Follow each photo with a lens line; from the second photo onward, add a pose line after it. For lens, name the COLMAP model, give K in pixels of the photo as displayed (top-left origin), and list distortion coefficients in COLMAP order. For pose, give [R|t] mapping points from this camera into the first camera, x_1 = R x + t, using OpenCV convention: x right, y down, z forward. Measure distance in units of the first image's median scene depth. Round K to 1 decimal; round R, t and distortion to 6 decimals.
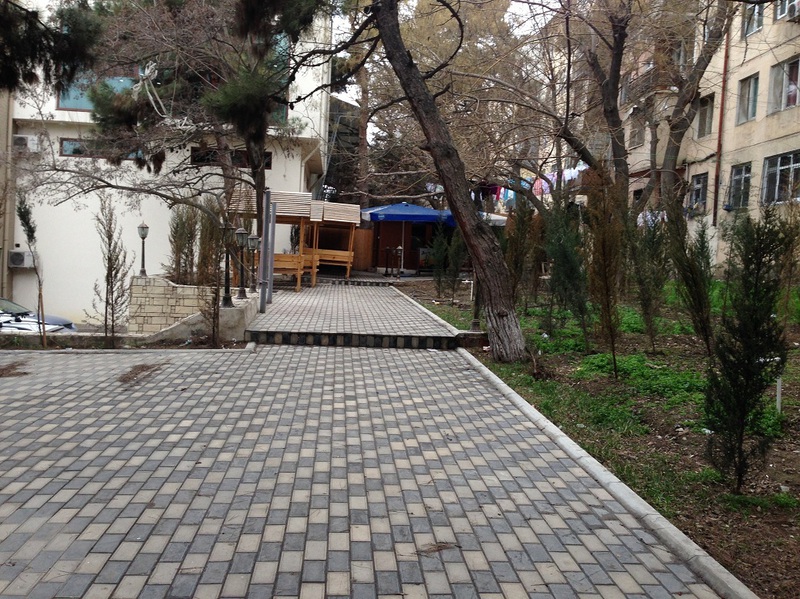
lens RADIAL K [[733.4, 0, 400.0], [0, 733.4, 299.5], [0, 0, 1]] dist [0.145557, -0.246870]
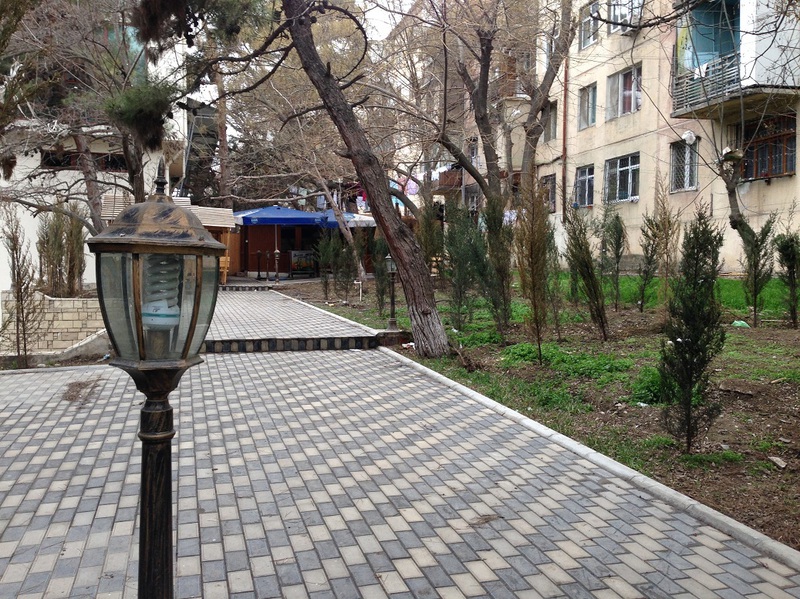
lens RADIAL K [[733.4, 0, 400.0], [0, 733.4, 299.5], [0, 0, 1]] dist [0.145557, -0.246870]
pose [[0.978478, -0.043662, 0.201681, -0.173232], [0.043800, 0.999033, 0.003780, -0.006365], [-0.201651, 0.005135, 0.979444, -0.048202]]
